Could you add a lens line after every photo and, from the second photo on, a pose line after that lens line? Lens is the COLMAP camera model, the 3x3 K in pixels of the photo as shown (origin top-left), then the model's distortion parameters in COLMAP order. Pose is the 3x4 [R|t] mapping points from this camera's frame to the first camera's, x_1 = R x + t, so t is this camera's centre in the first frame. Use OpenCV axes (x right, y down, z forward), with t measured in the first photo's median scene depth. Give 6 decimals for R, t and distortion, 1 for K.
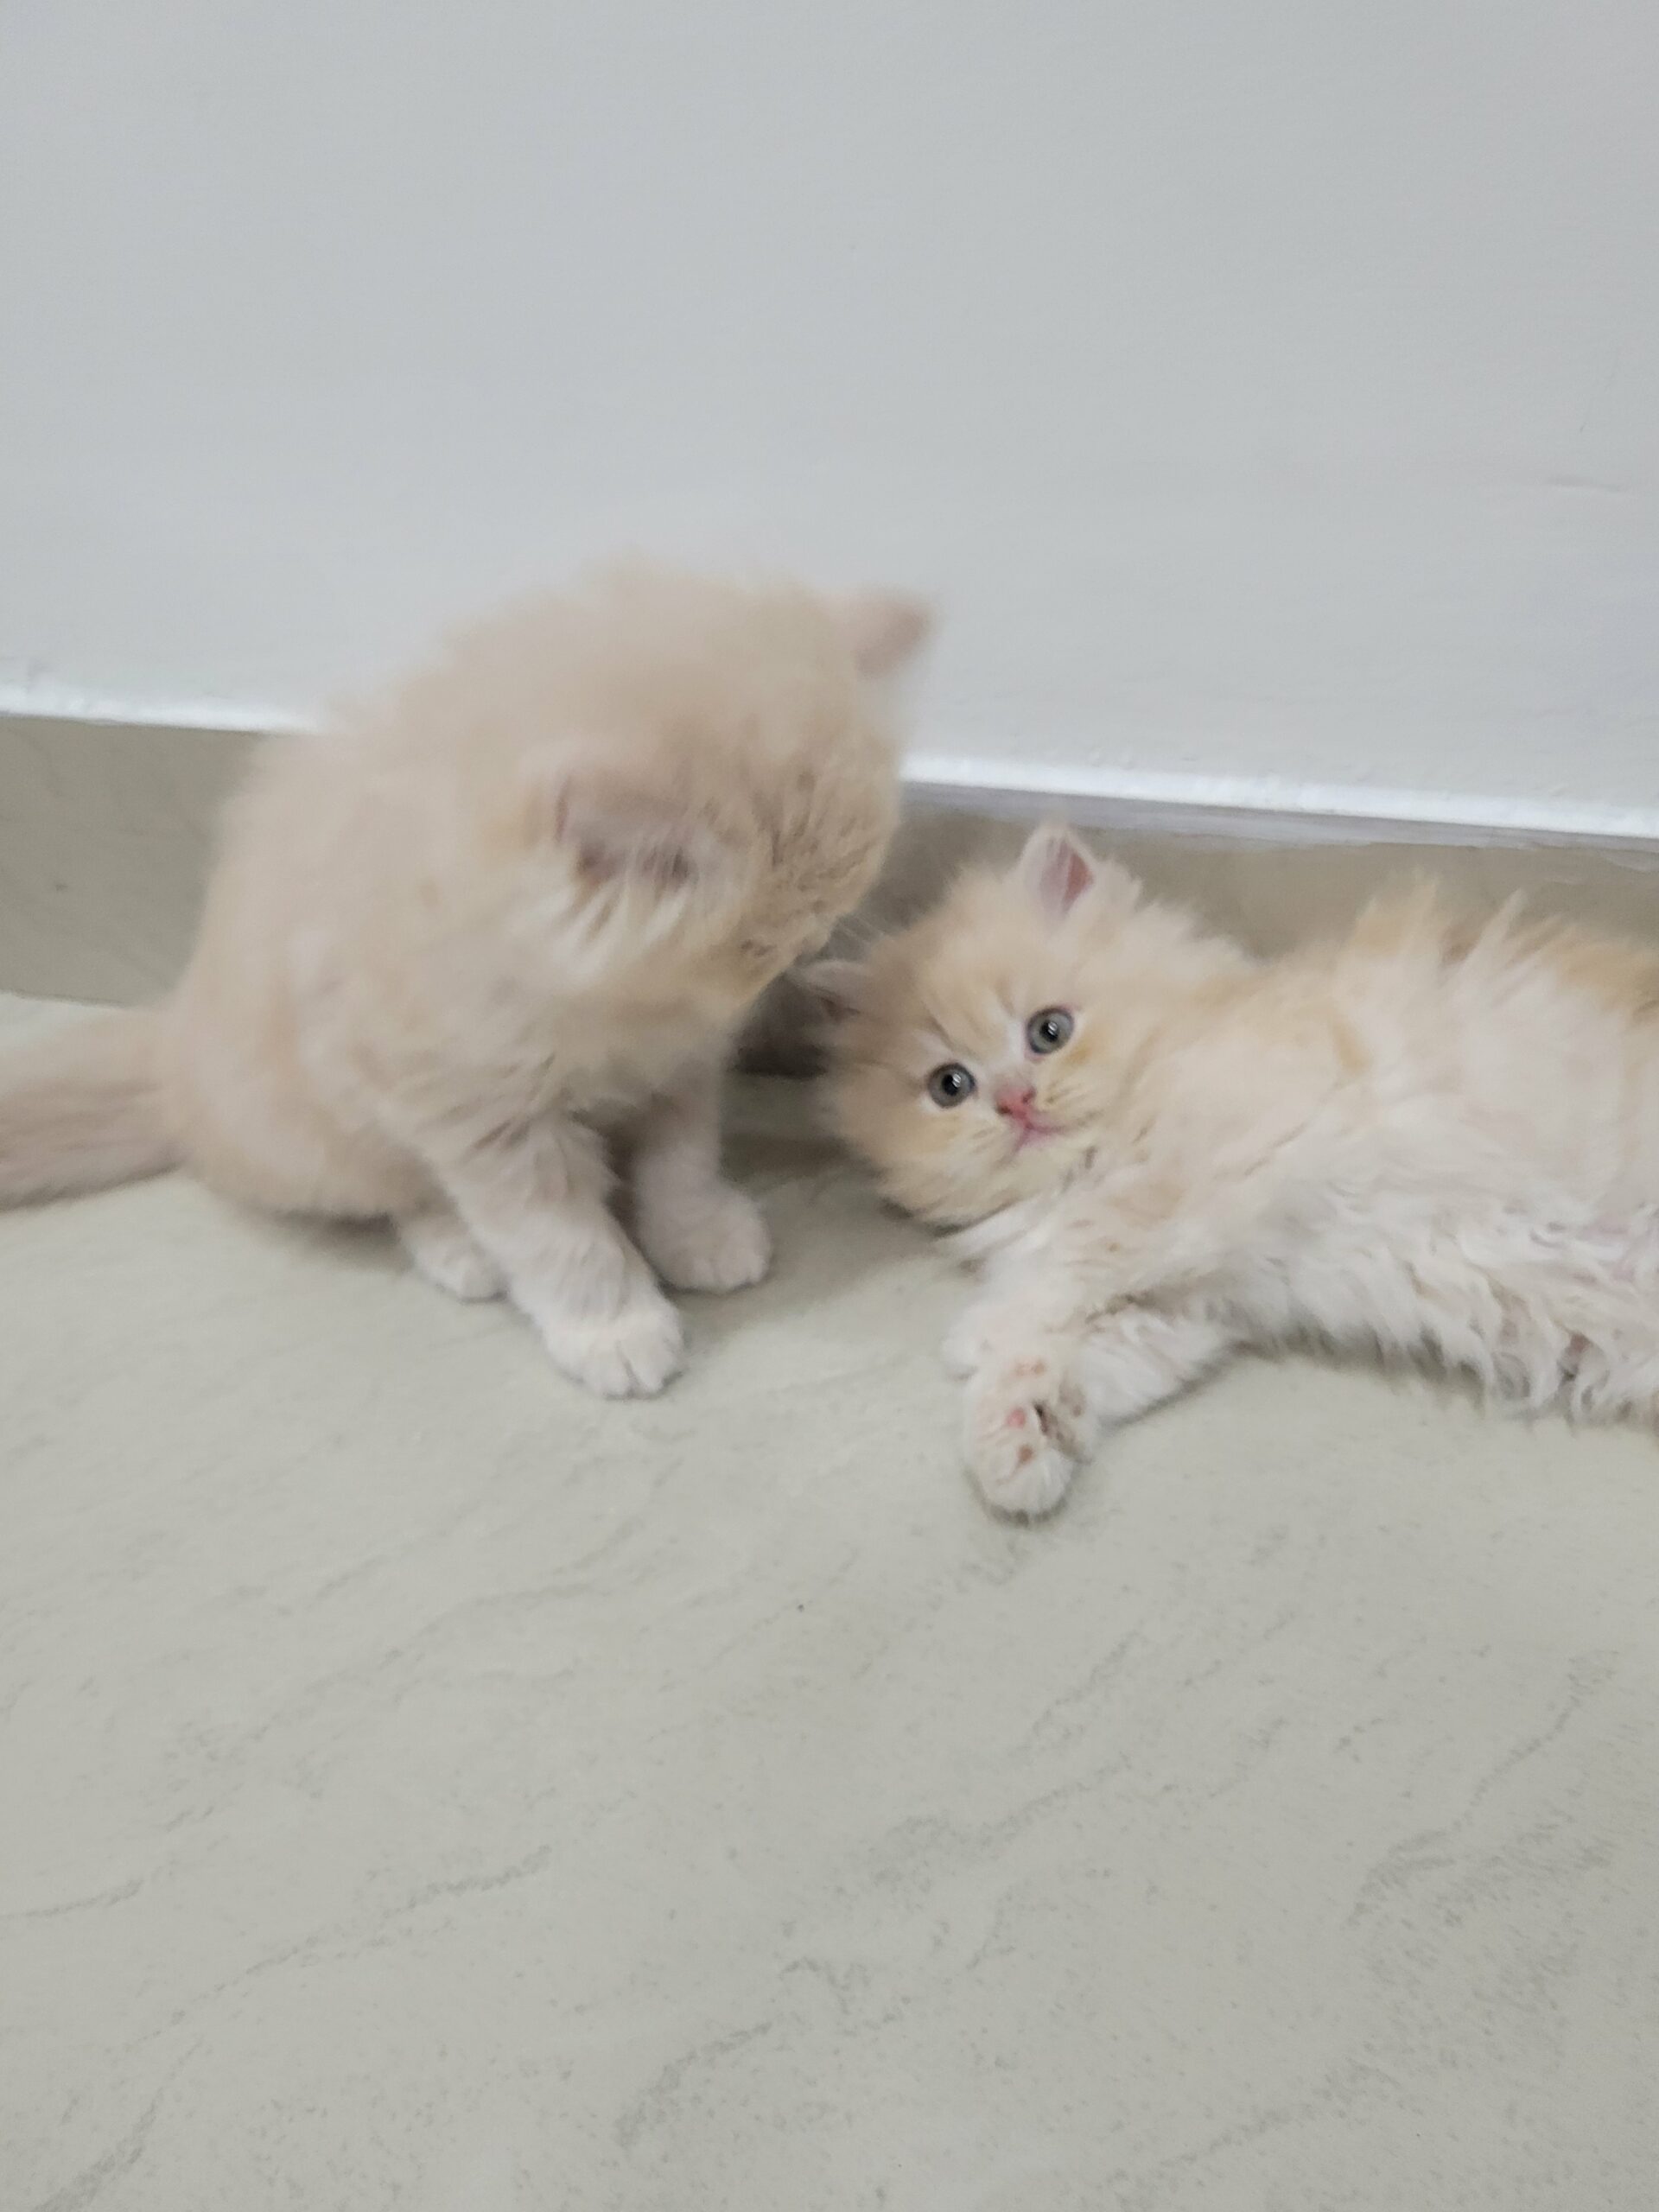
lens RADIAL K [[1700.6, 0, 843.7], [0, 1700.6, 1100.7], [0, 0, 1]] dist [0.016518, -0.014655]
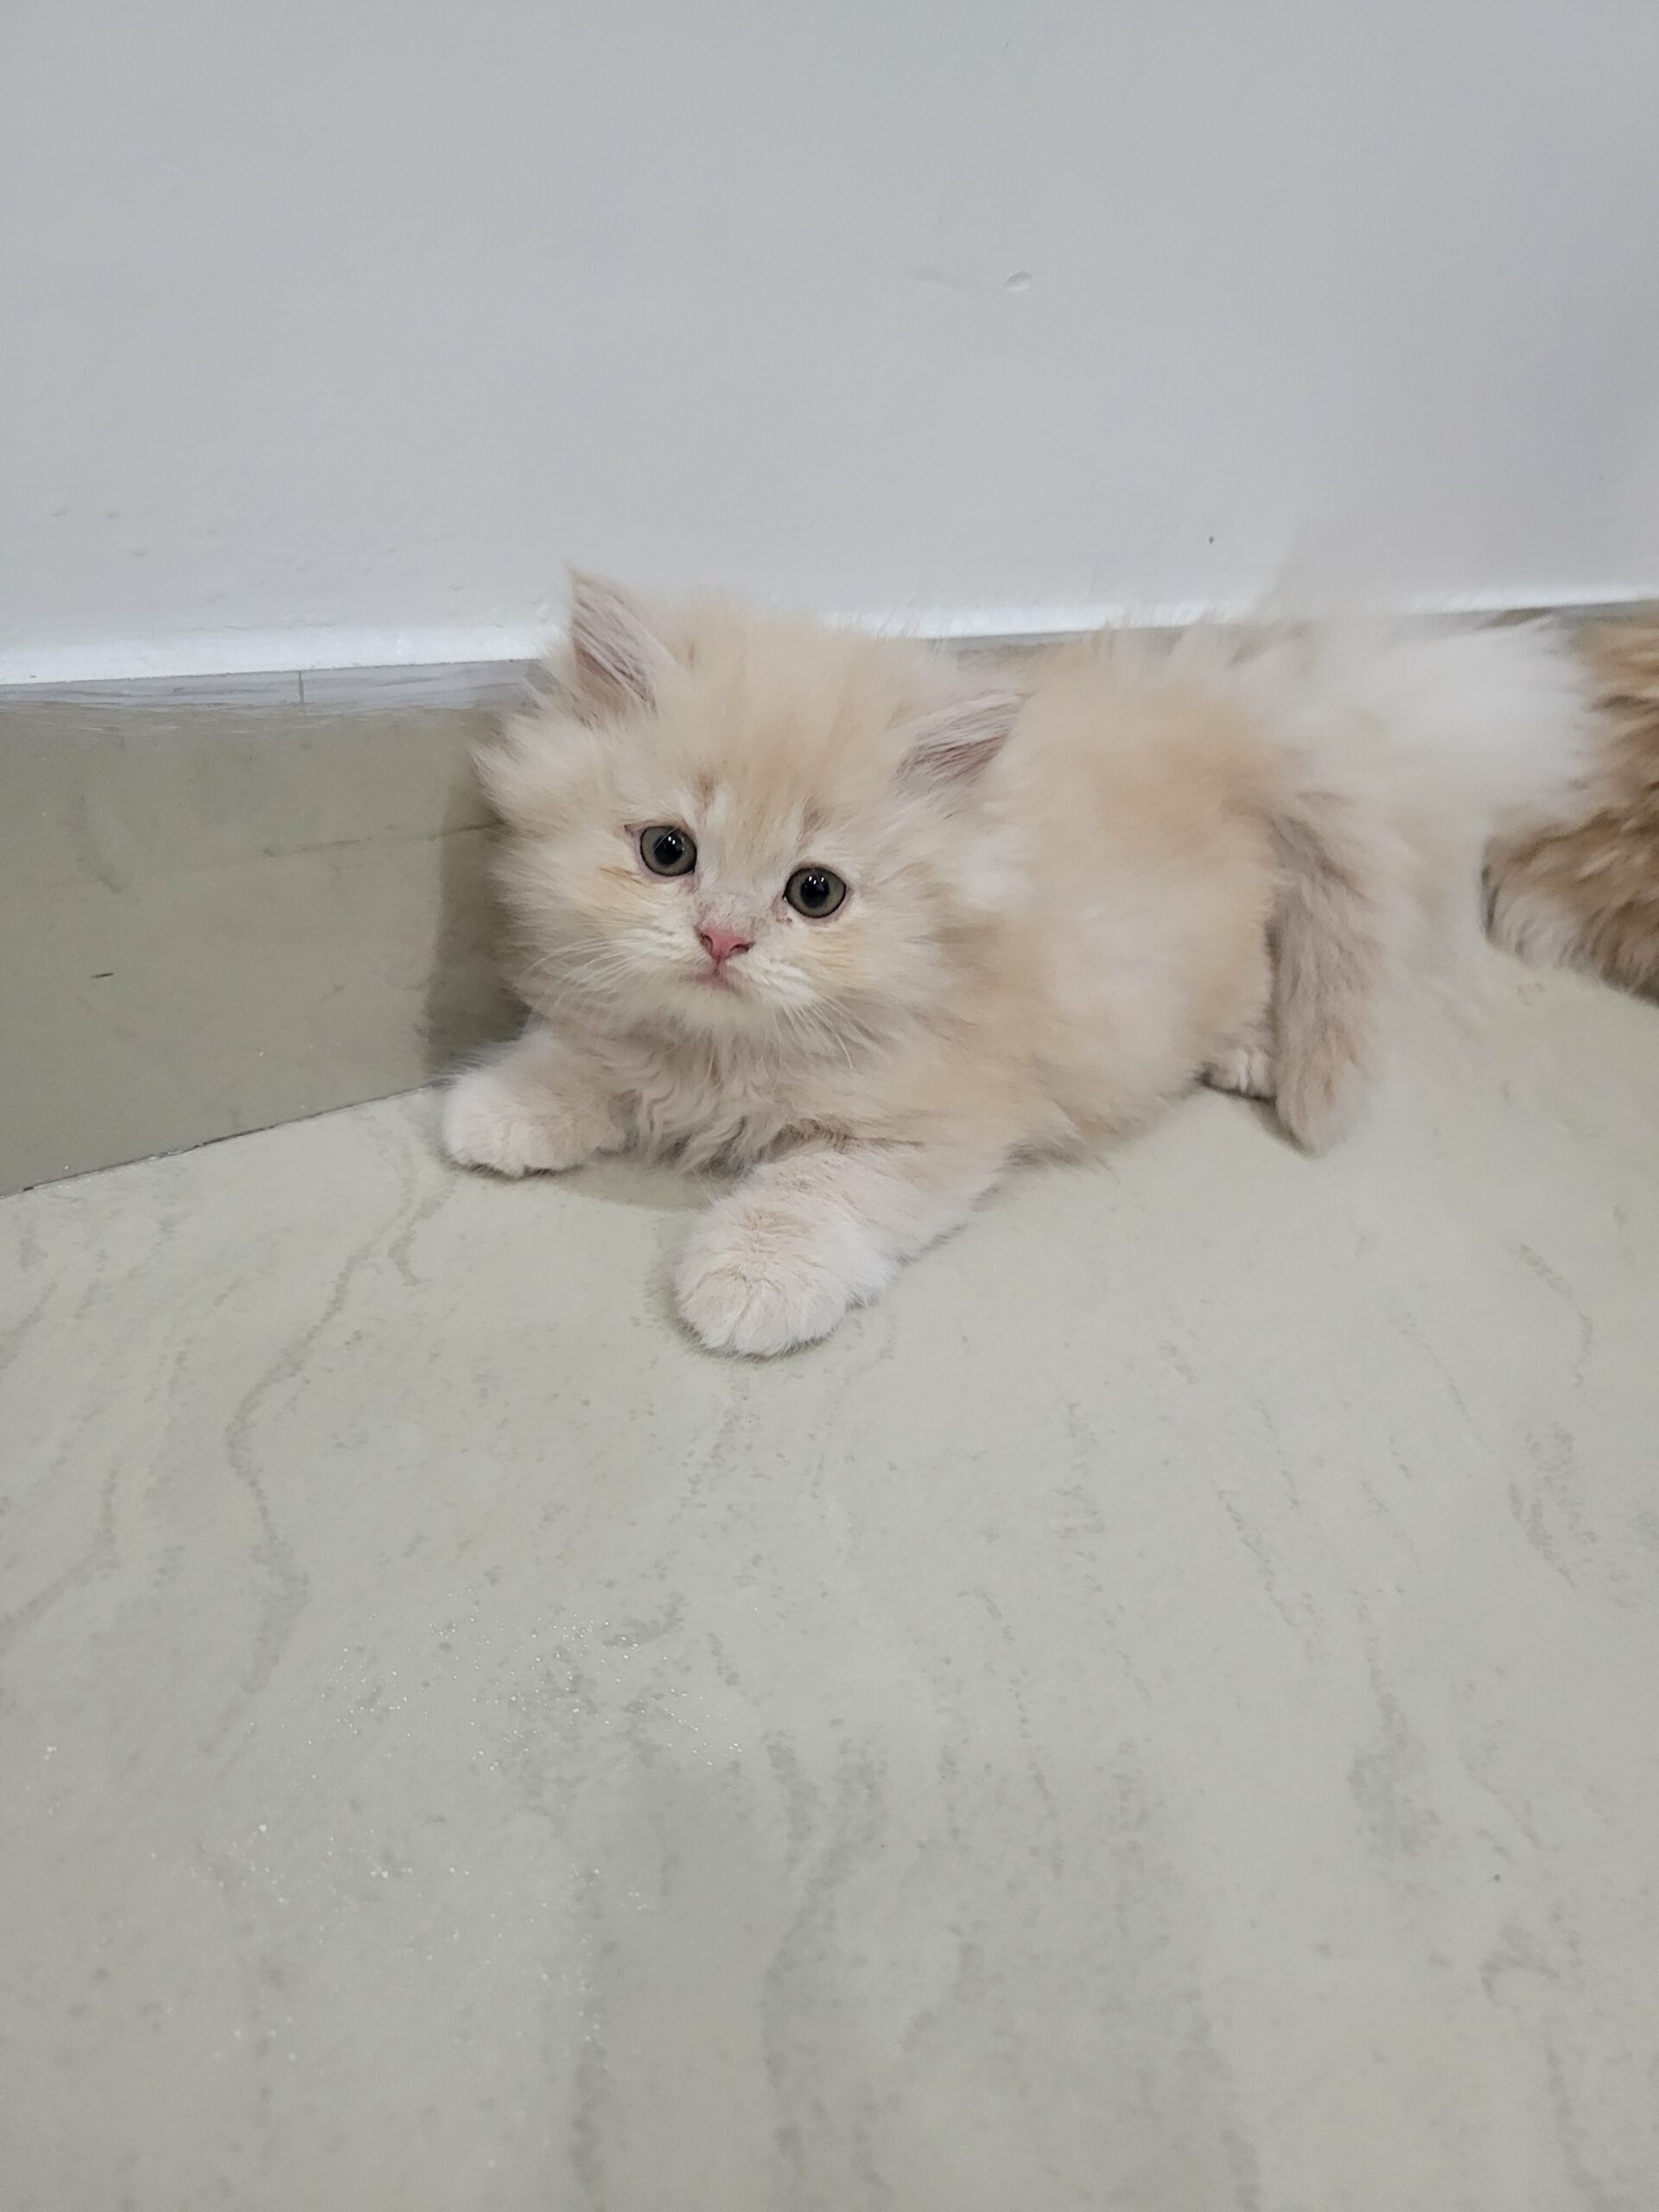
lens RADIAL K [[1700.6, 0, 838.4], [0, 1700.6, 1062.3], [0, 0, 1]] dist [0.016518, -0.014655]
pose [[0.546038, -0.287598, 0.786848, -0.668587], [0.291212, 0.945817, 0.143614, -0.111809], [-0.785518, 0.150720, 0.600204, 0.639224]]
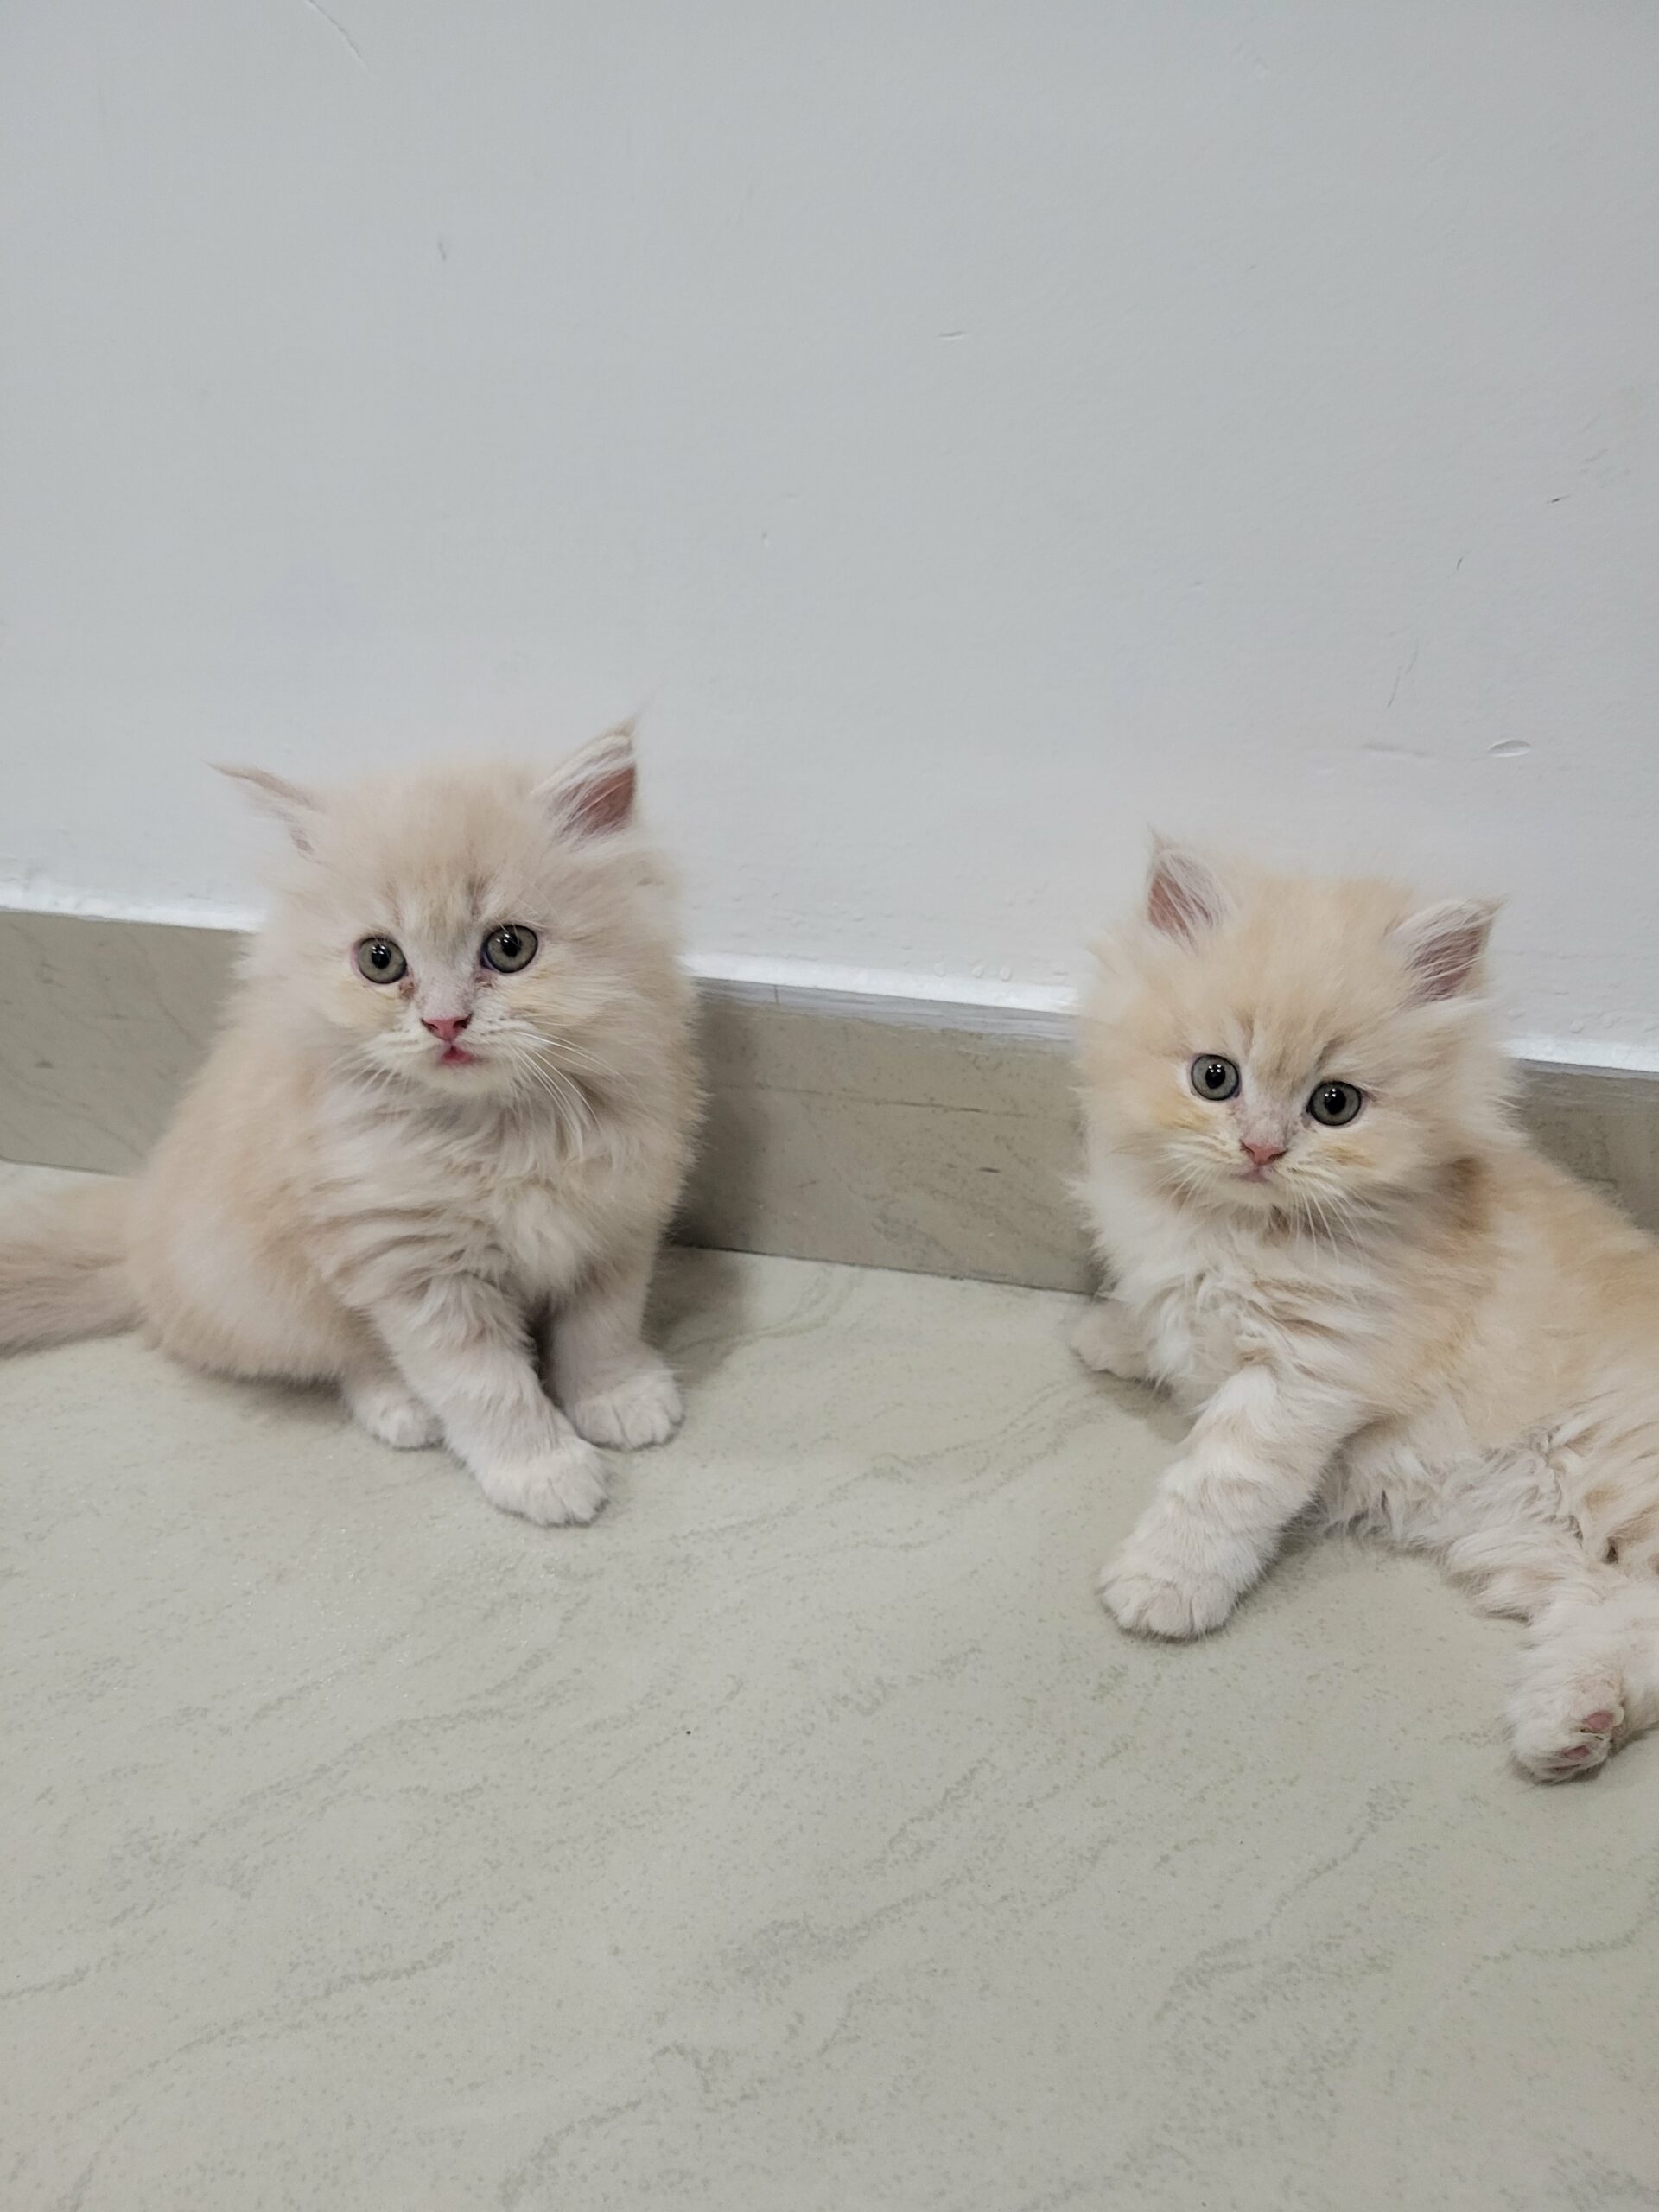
lens RADIAL K [[1700.6, 0, 817.8], [0, 1700.6, 1092.2], [0, 0, 1]] dist [0.016518, -0.014655]
pose [[0.999767, 0.018690, 0.010779, 0.045178], [-0.017578, 0.995290, -0.095336, -0.017901], [-0.012510, 0.095125, 0.995387, -0.175804]]
